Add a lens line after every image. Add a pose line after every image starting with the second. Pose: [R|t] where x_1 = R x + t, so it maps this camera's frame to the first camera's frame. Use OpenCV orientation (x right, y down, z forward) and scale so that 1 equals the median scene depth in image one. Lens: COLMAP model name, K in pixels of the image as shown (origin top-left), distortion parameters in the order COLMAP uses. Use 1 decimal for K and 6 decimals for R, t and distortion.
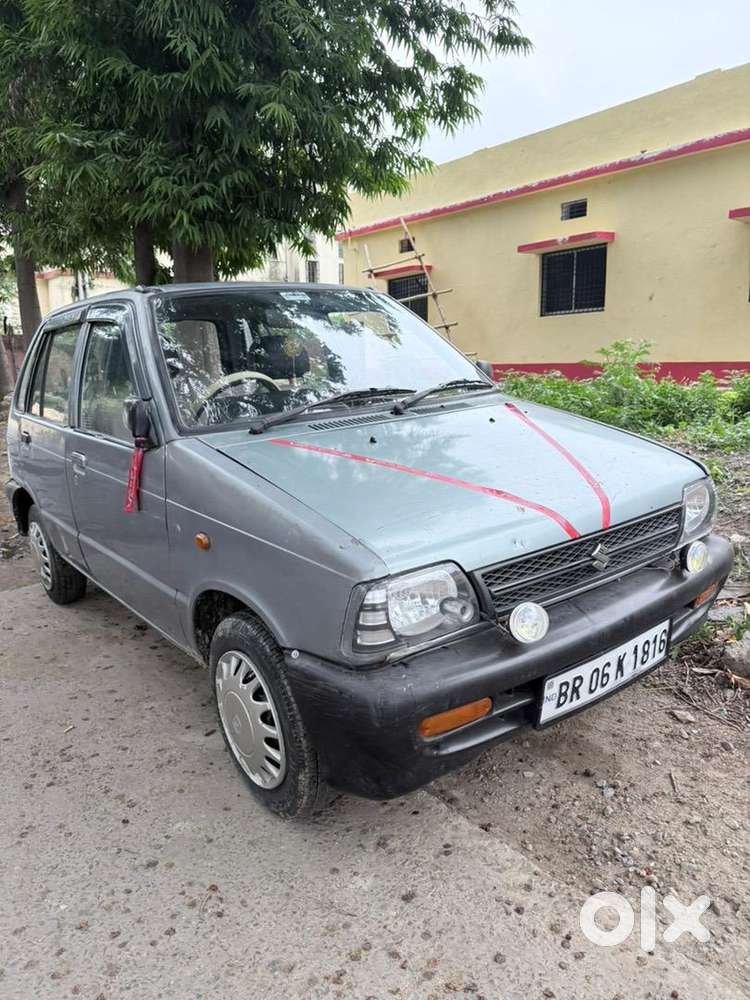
lens RADIAL K [[705.9, 0, 373.0], [0, 705.9, 508.4], [0, 0, 1]] dist [0.004830, -0.009187]
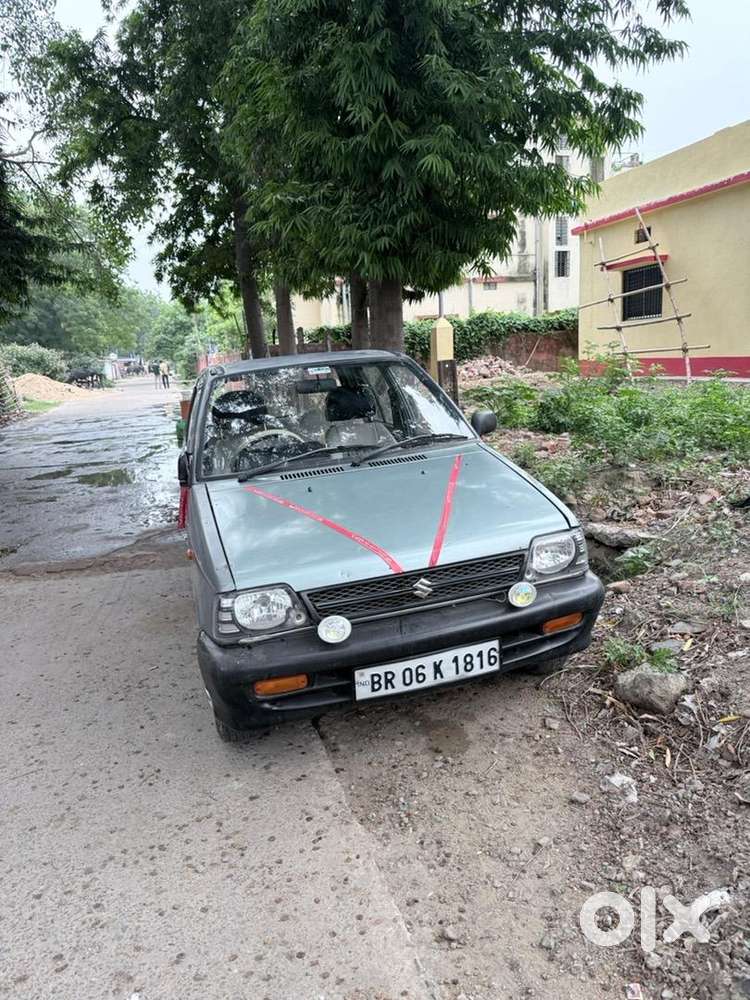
lens RADIAL K [[697.2, 0, 375.0], [0, 697.2, 500.0], [0, 0, 1]] dist [0.063800, -0.103764]
pose [[0.931210, 0.045866, -0.361586, 0.575727], [-0.042595, 0.998948, 0.017014, -0.097289], [0.361986, -0.000442, 0.932183, -0.239047]]
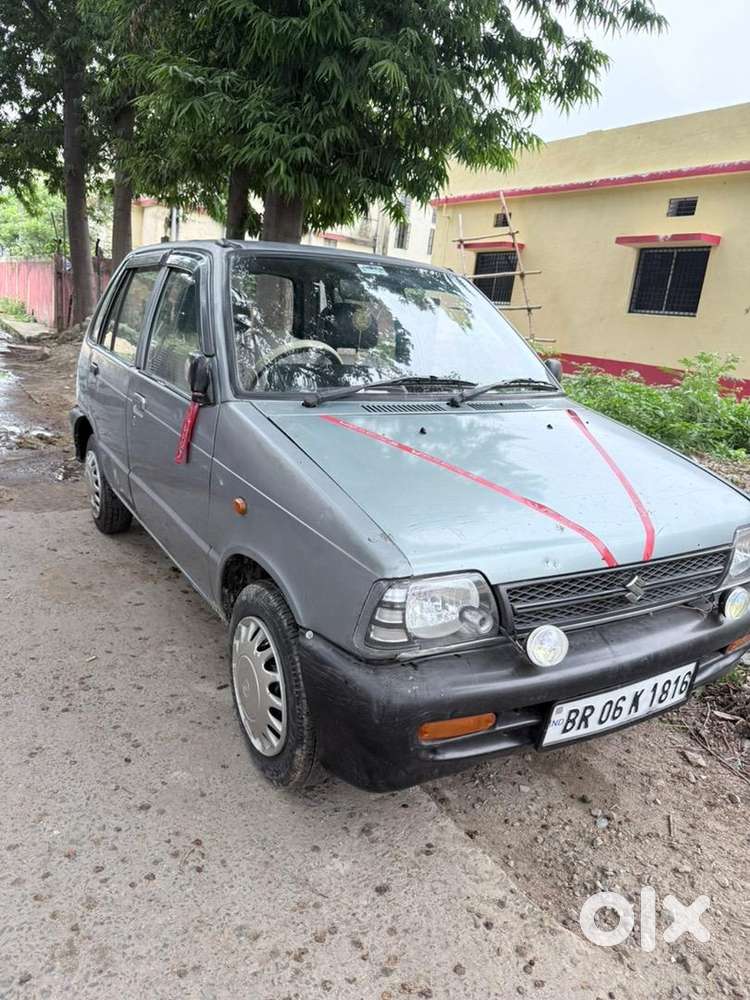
lens RADIAL K [[705.2, 0, 369.3], [0, 705.2, 503.9], [0, 0, 1]] dist [0.006088, -0.010819]
pose [[0.984328, 0.160398, -0.073284, 0.012381], [-0.157235, 0.986437, 0.047099, -0.028093], [0.079845, -0.034838, 0.996198, 0.006472]]
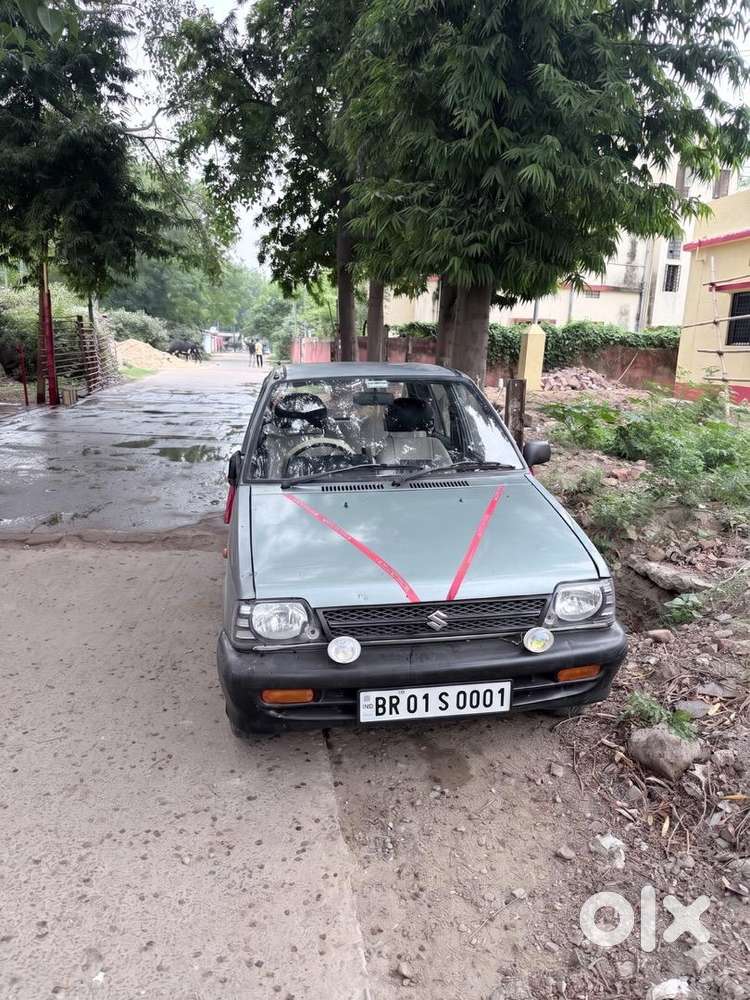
lens RADIAL K [[697.8, 0, 378.6], [0, 697.8, 504.3], [0, 0, 1]] dist [0.052352, -0.087434]
pose [[0.876735, 0.159319, -0.453820, 0.644168], [-0.156623, 0.986686, 0.043808, -0.157432], [0.454758, 0.032670, 0.890016, -0.219995]]
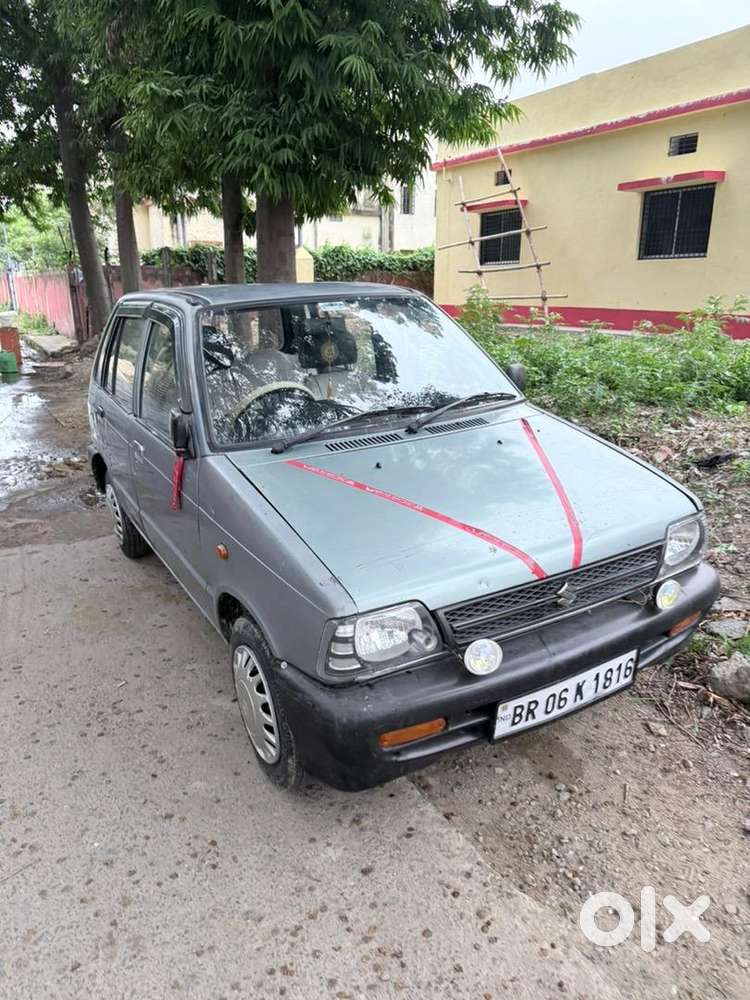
lens RADIAL K [[702.1, 0, 374.2], [0, 702.1, 506.6], [0, 0, 1]] dist [0.026491, -0.036669]
pose [[0.991175, 0.061121, -0.117627, 0.115690], [-0.049303, 0.993676, 0.100881, -0.131468], [0.123049, -0.094192, 0.987920, -0.088864]]
